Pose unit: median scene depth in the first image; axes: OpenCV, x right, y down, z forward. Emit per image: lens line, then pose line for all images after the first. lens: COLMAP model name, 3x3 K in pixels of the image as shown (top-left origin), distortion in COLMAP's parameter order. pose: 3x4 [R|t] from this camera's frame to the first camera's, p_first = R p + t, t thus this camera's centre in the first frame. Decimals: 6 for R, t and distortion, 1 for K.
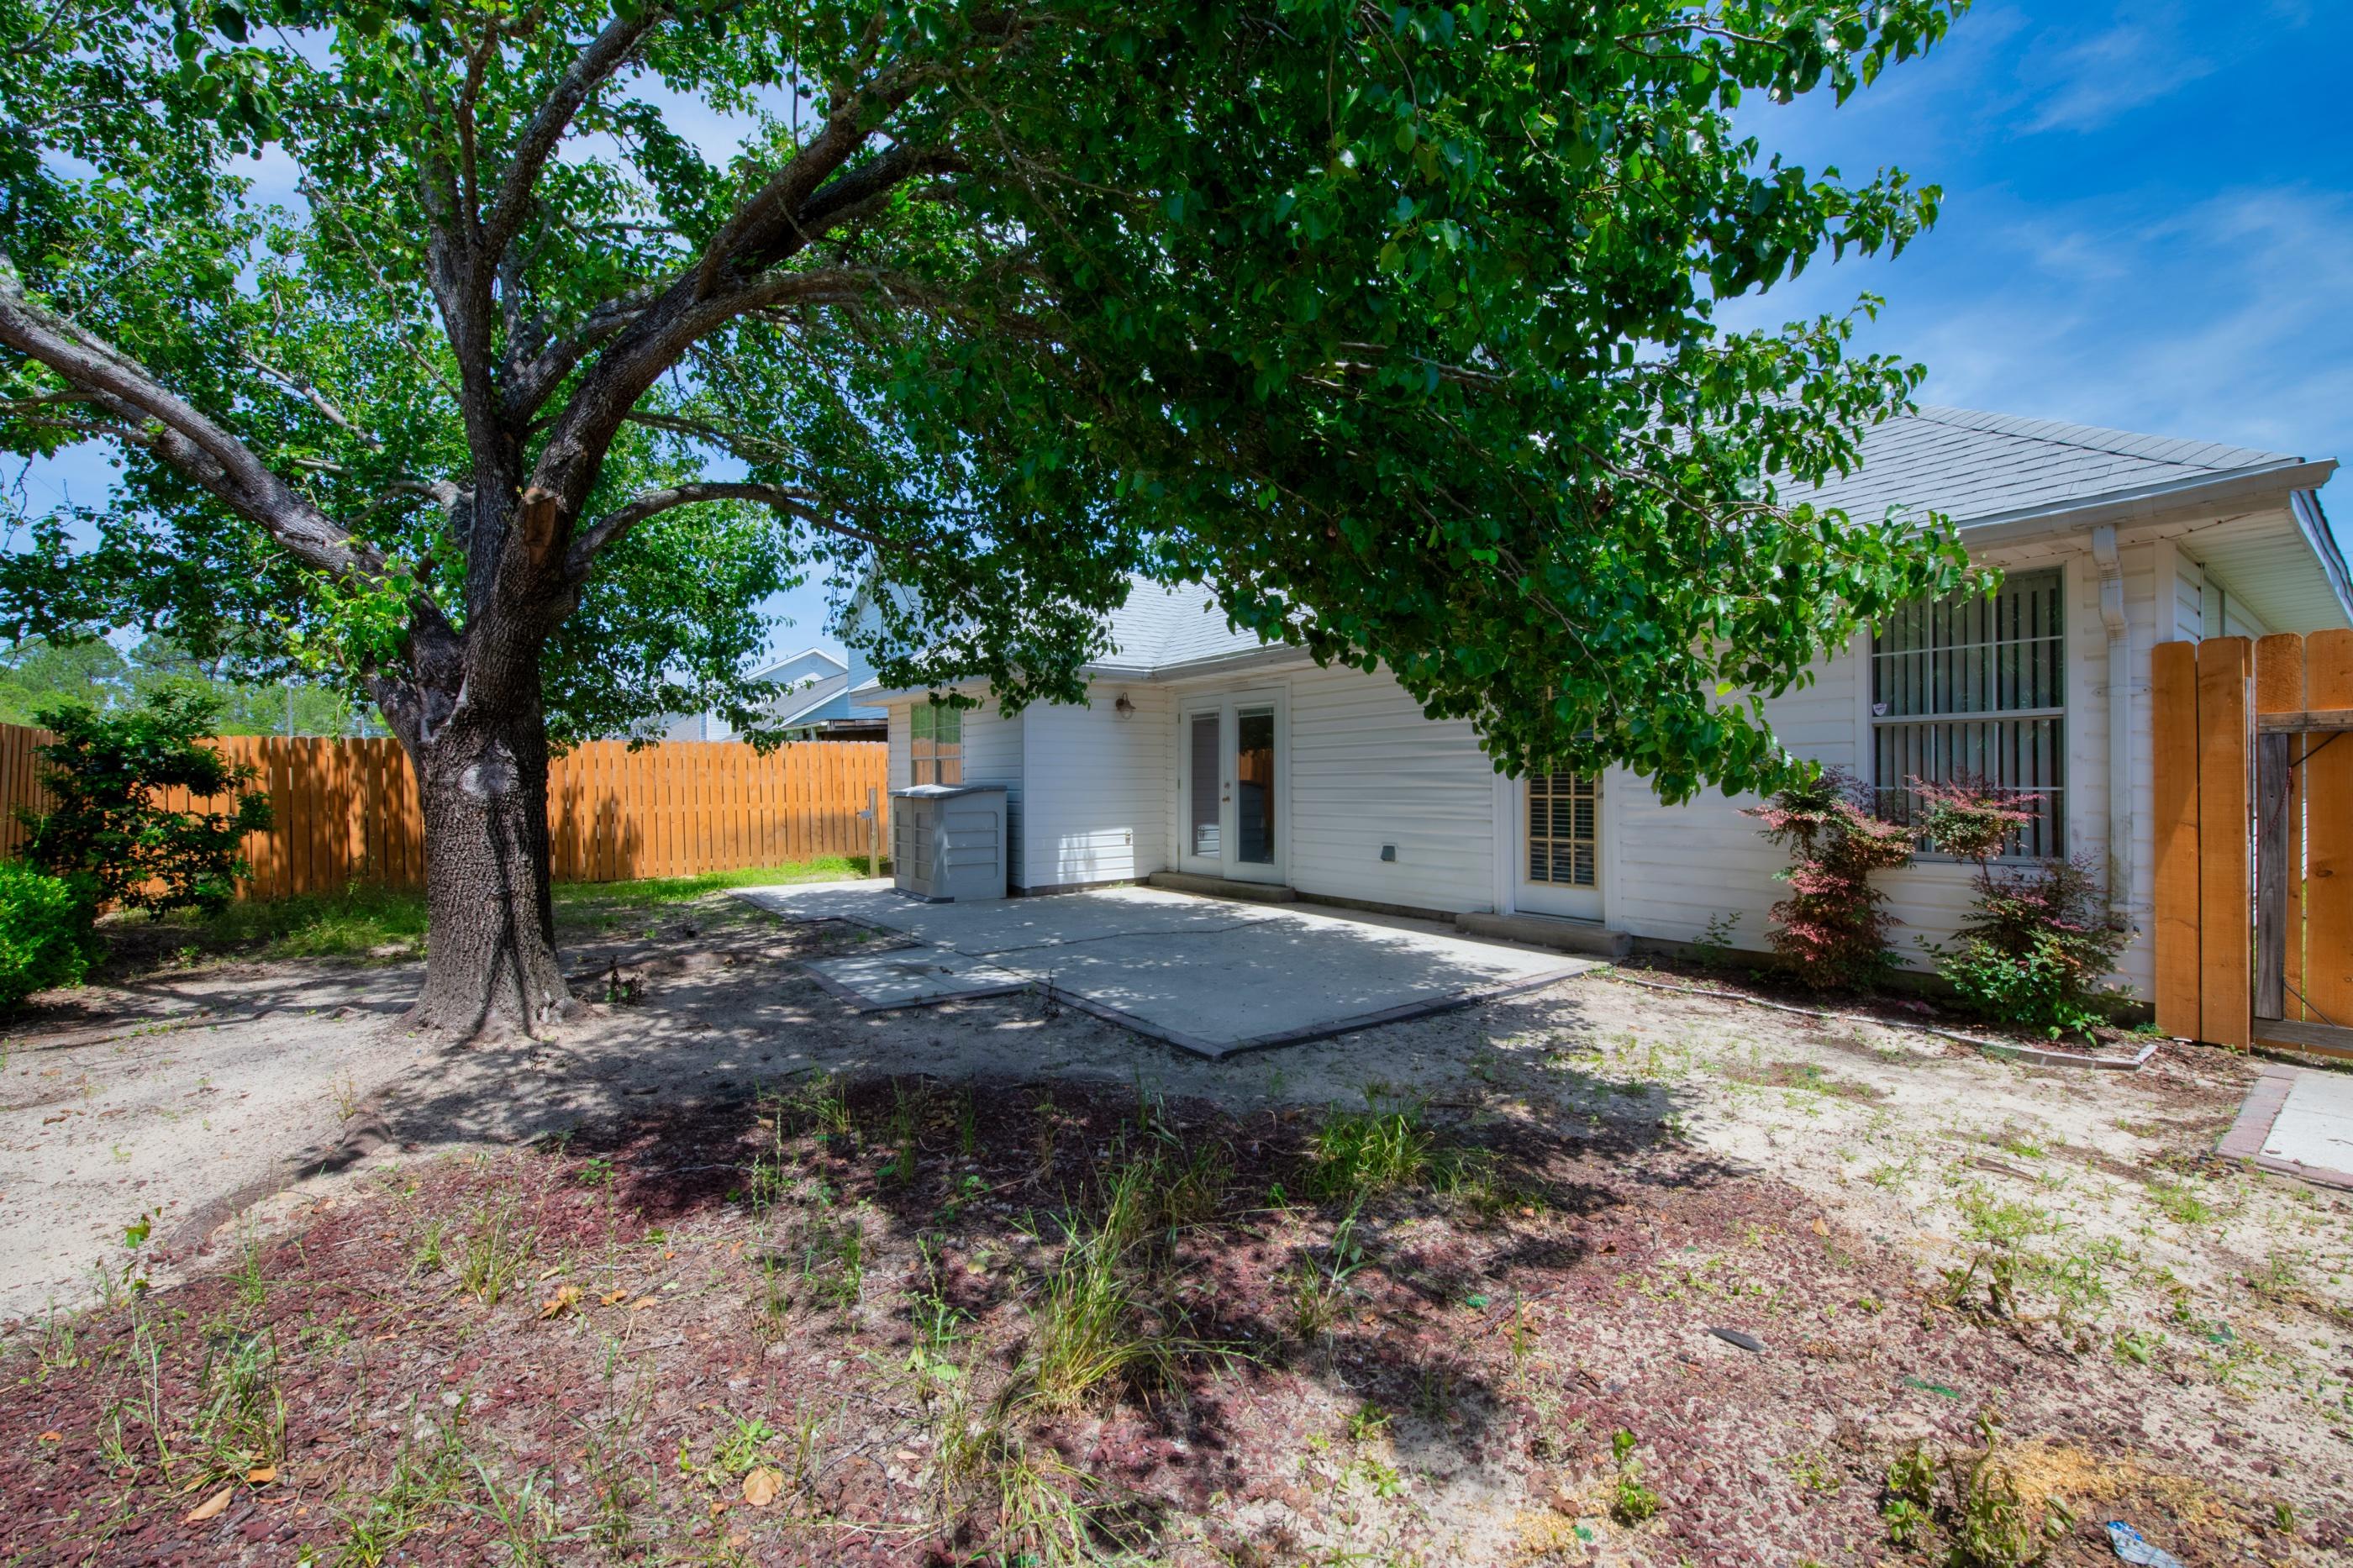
lens RADIAL K [[961.9, 0, 1168.8], [0, 961.9, 793.7], [0, 0, 1]] dist [0.000533, 0.002833]
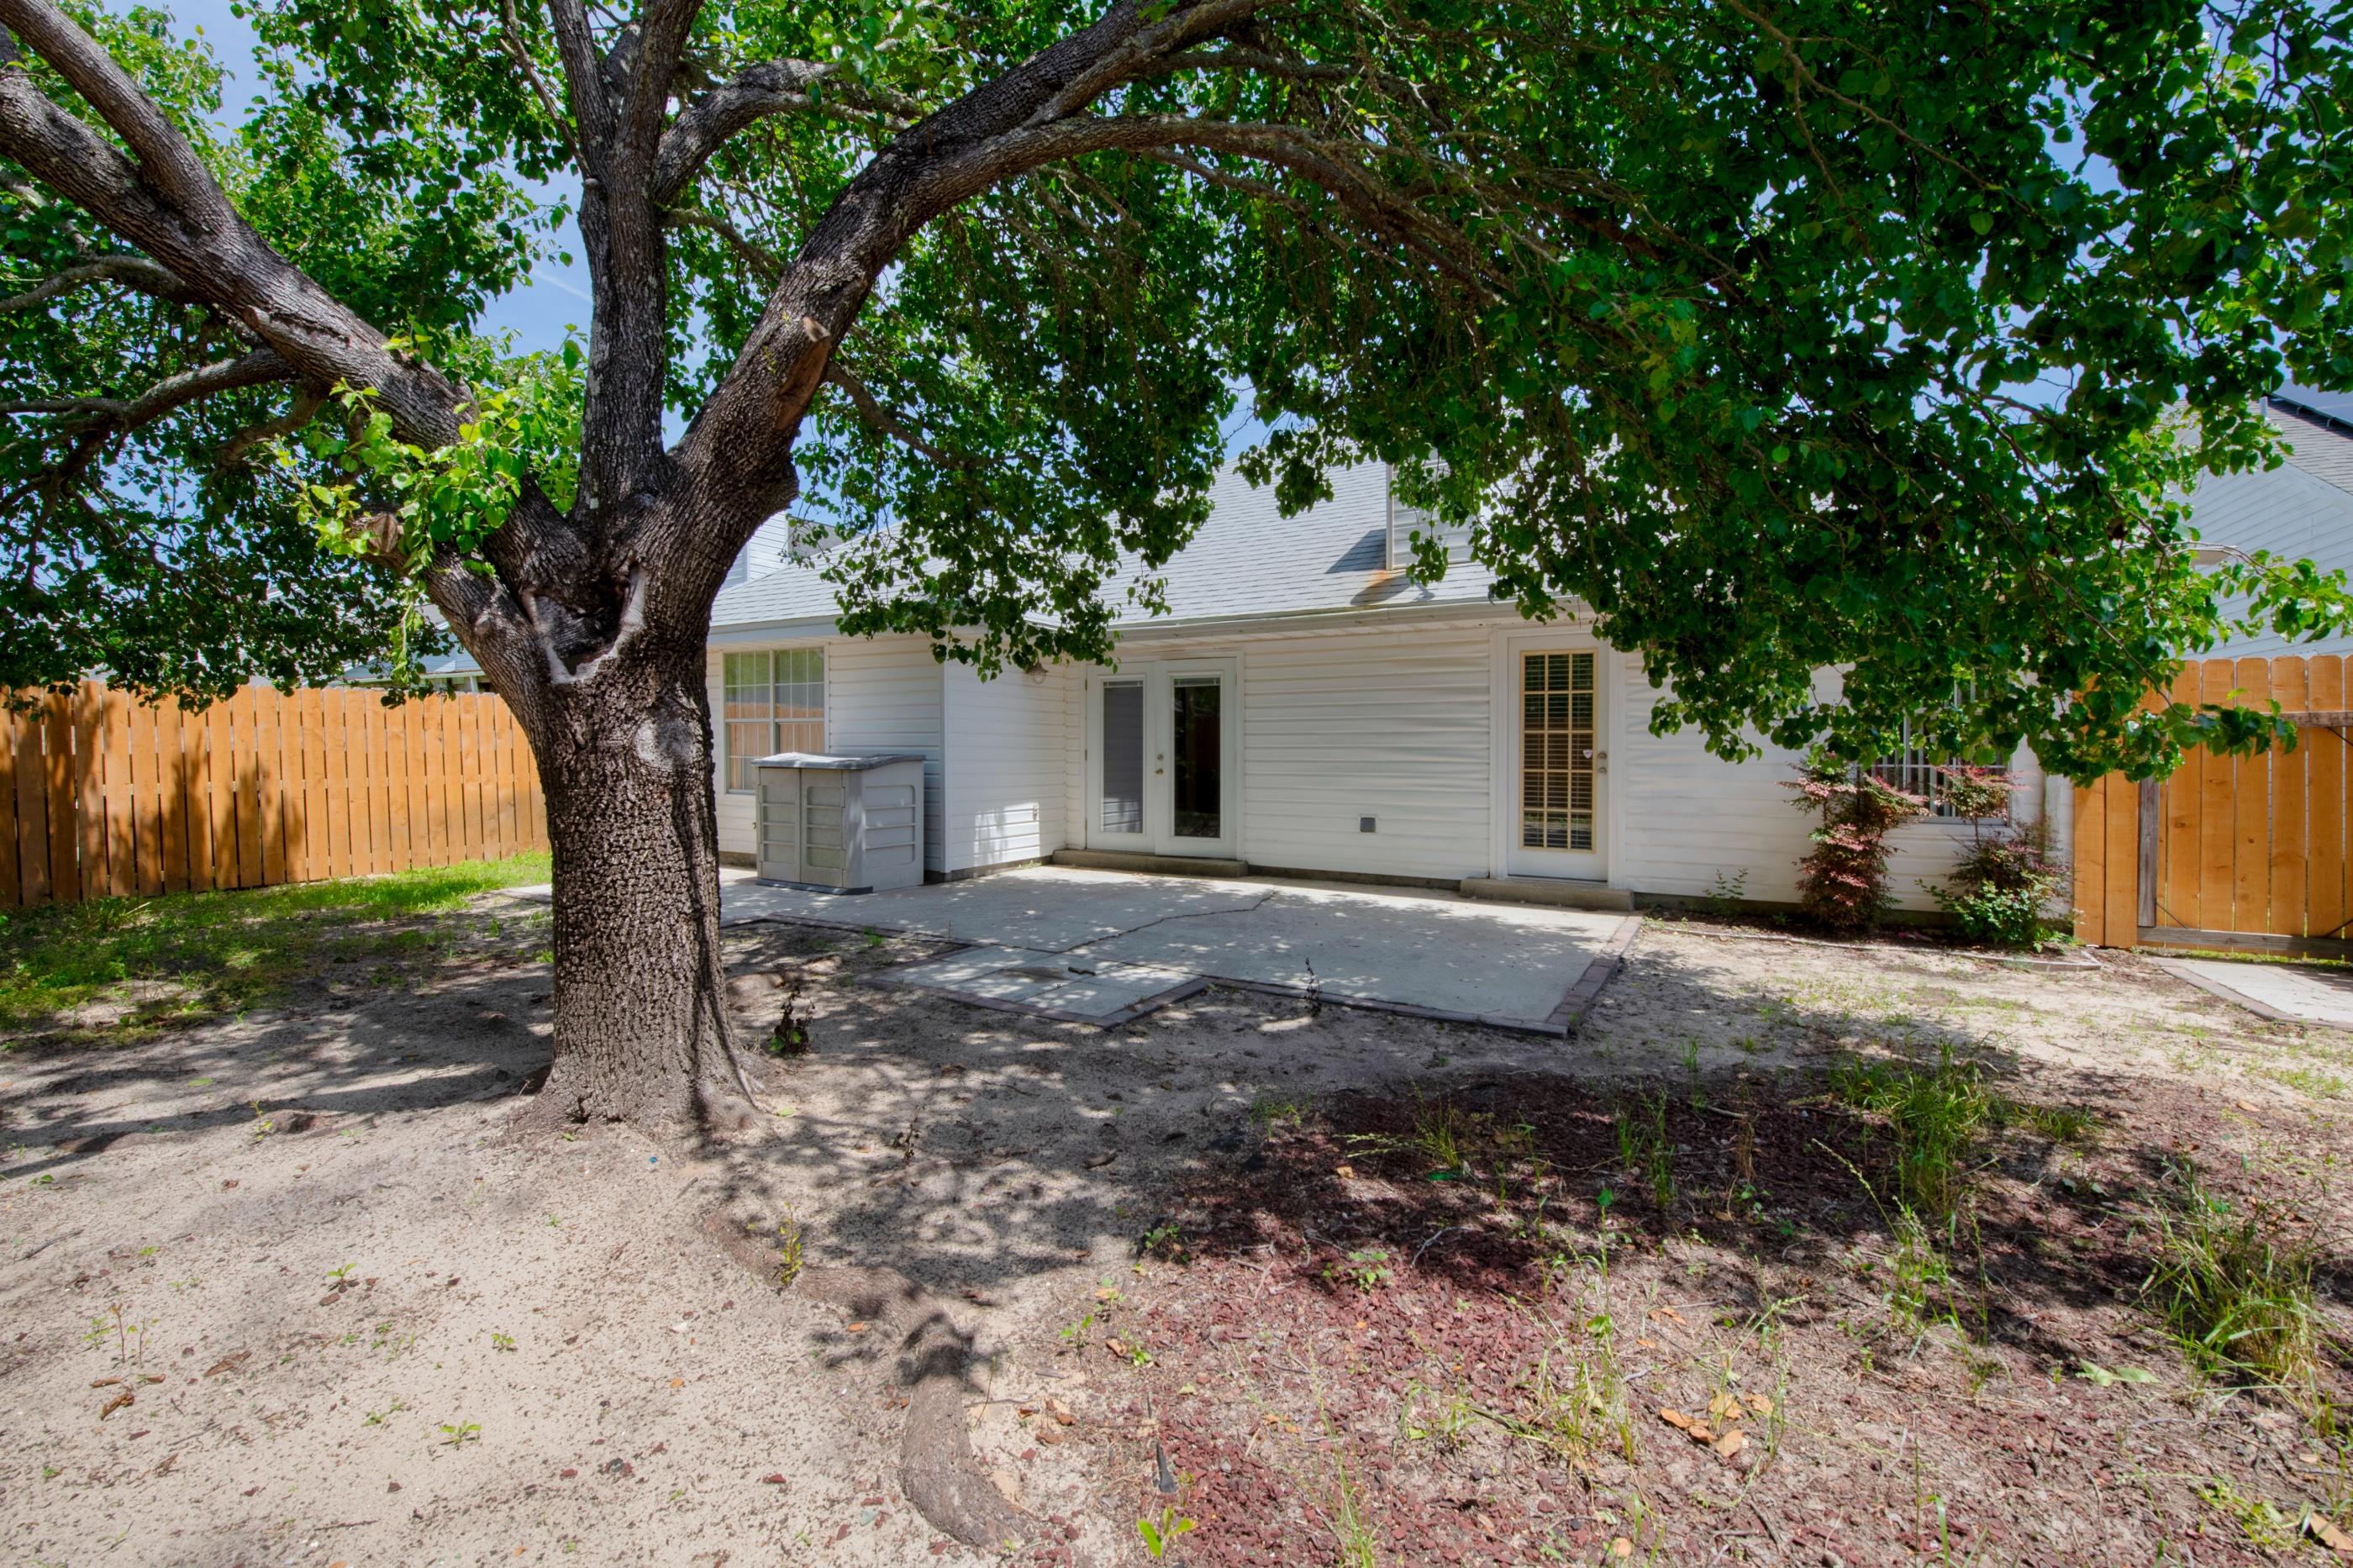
lens RADIAL K [[961.9, 0, 1178.7], [0, 961.9, 776.1], [0, 0, 1]] dist [0.000533, 0.002833]
pose [[0.908024, 0.000749, 0.418917, -0.670856], [-0.005700, 0.999928, 0.010568, -0.000546], [-0.418879, -0.011984, 0.907963, 0.244668]]
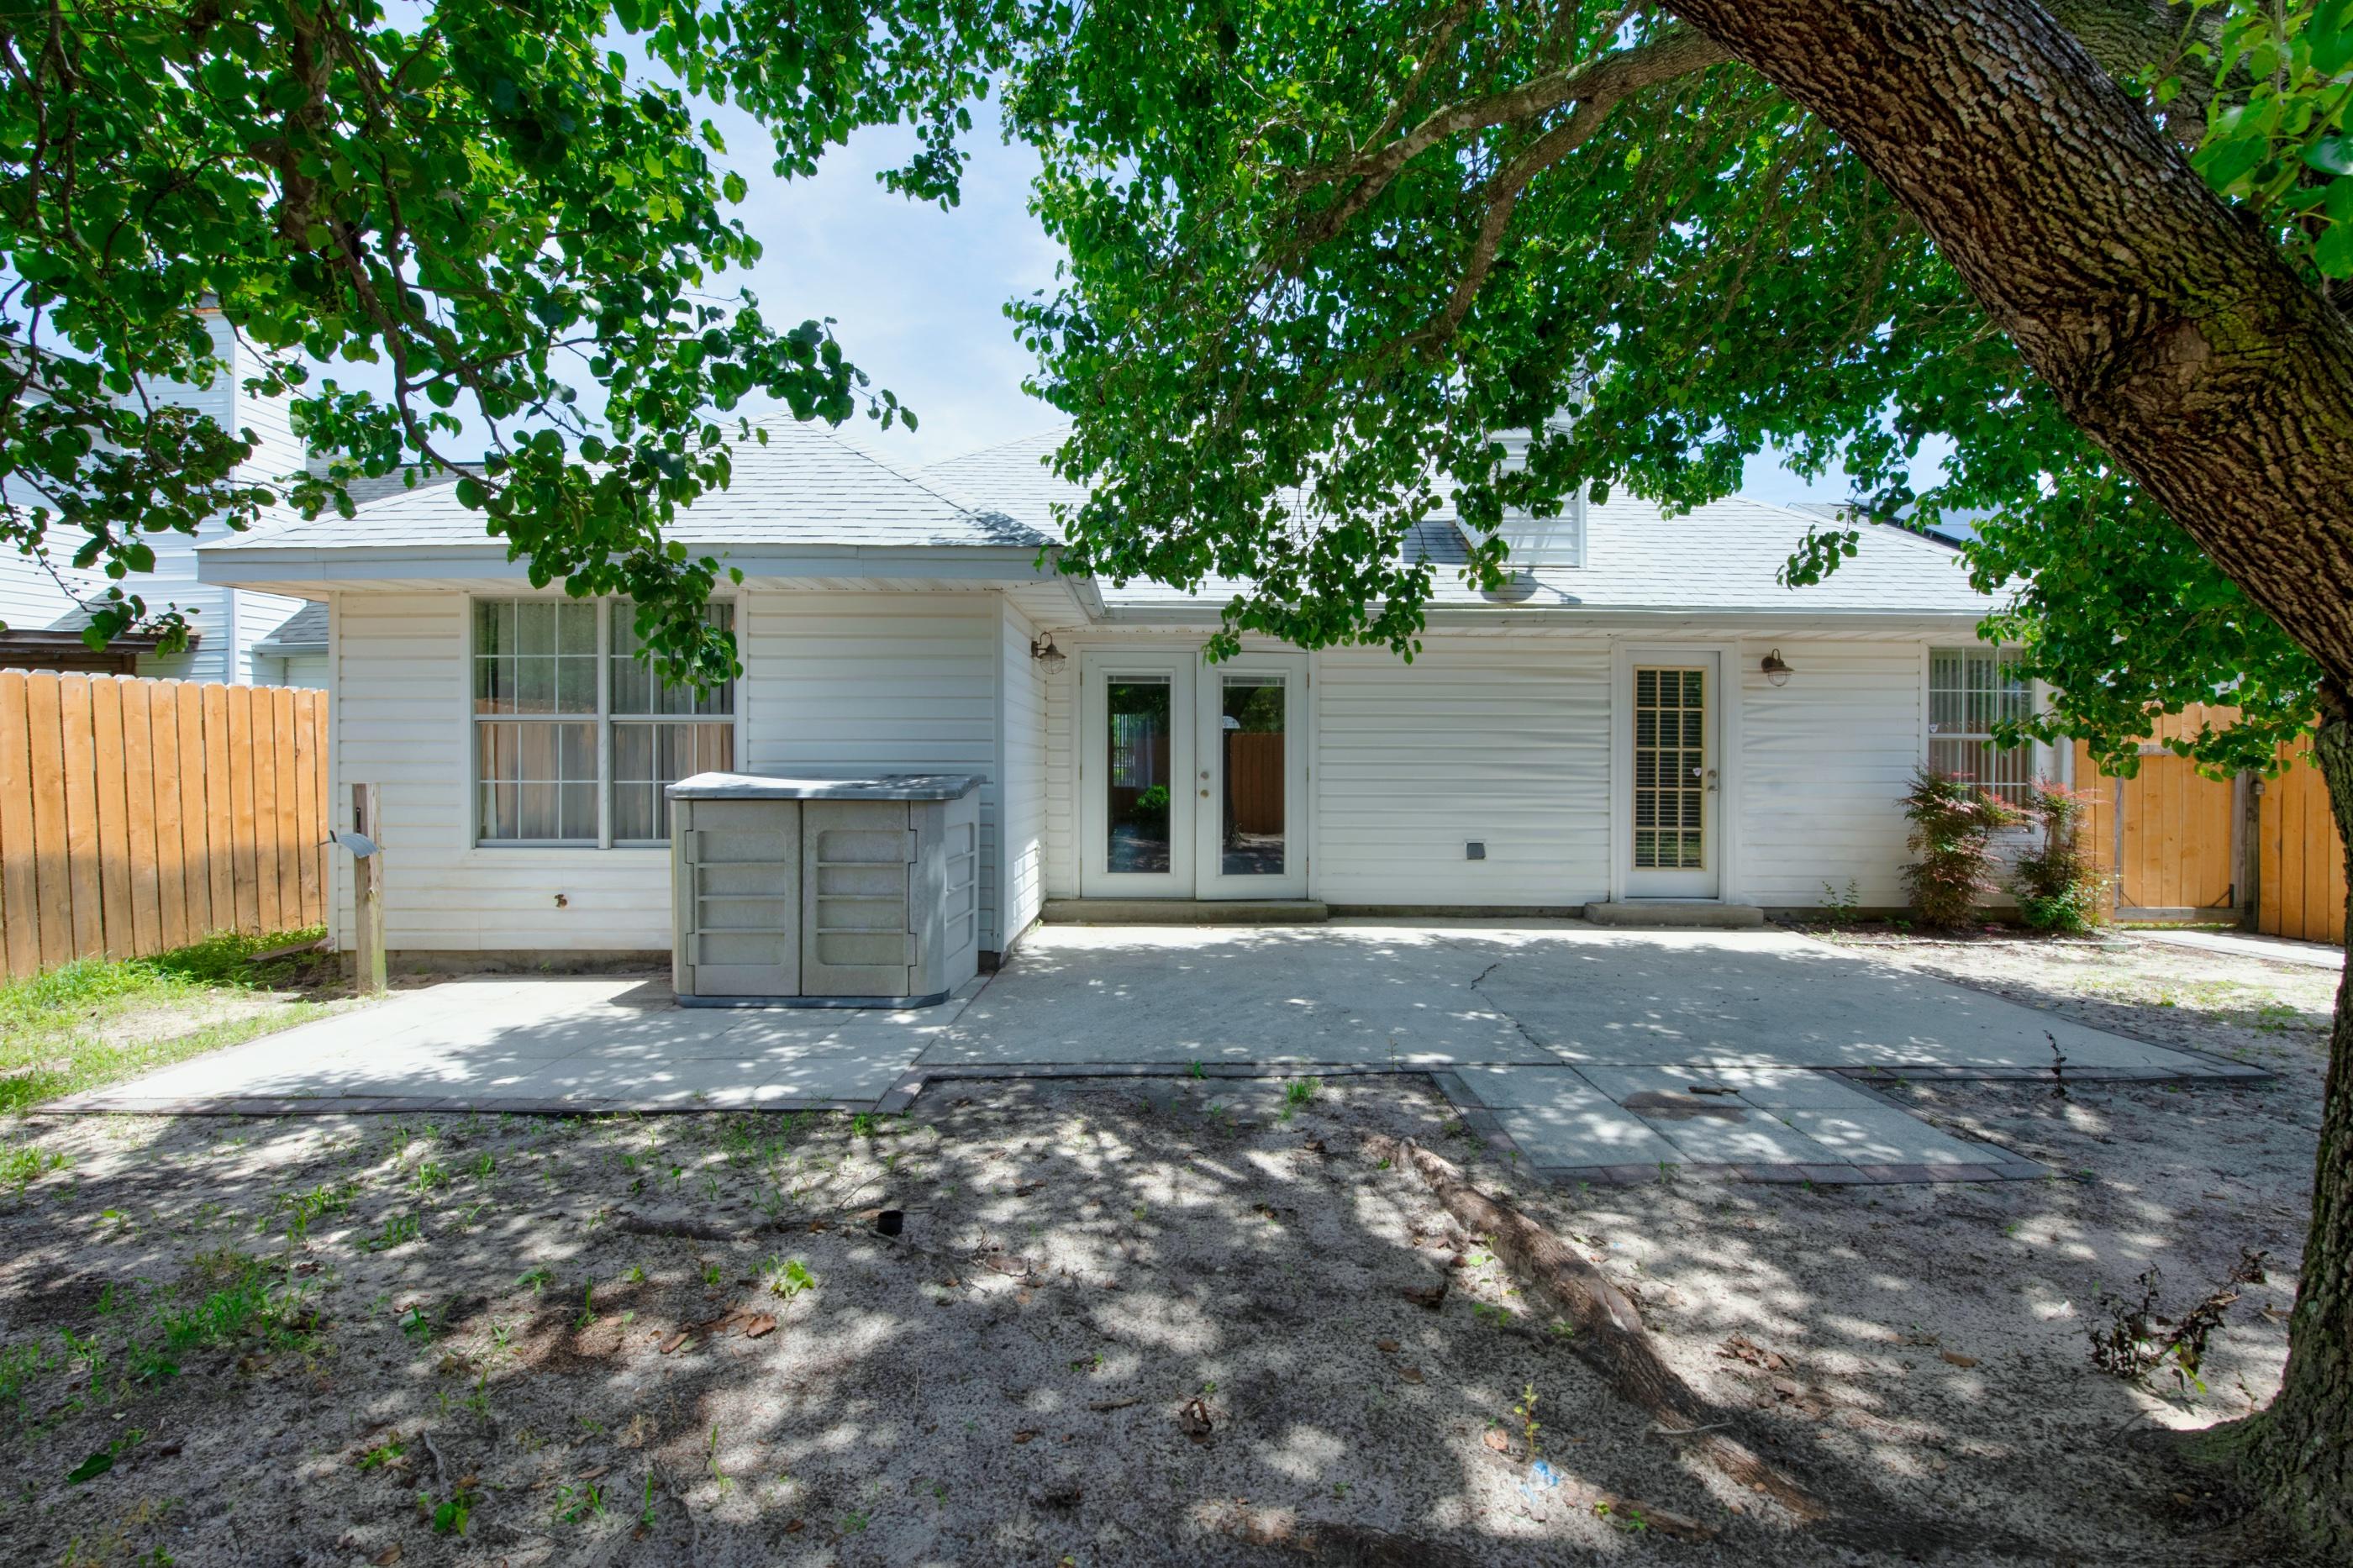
lens RADIAL K [[961.9, 0, 1184.5], [0, 961.9, 789.1], [0, 0, 1]] dist [0.000533, 0.002833]
pose [[0.554892, -0.004561, 0.831910, -1.184959], [-0.000171, 0.999984, 0.005596, -0.004537], [-0.831922, -0.003247, 0.554882, 1.233494]]
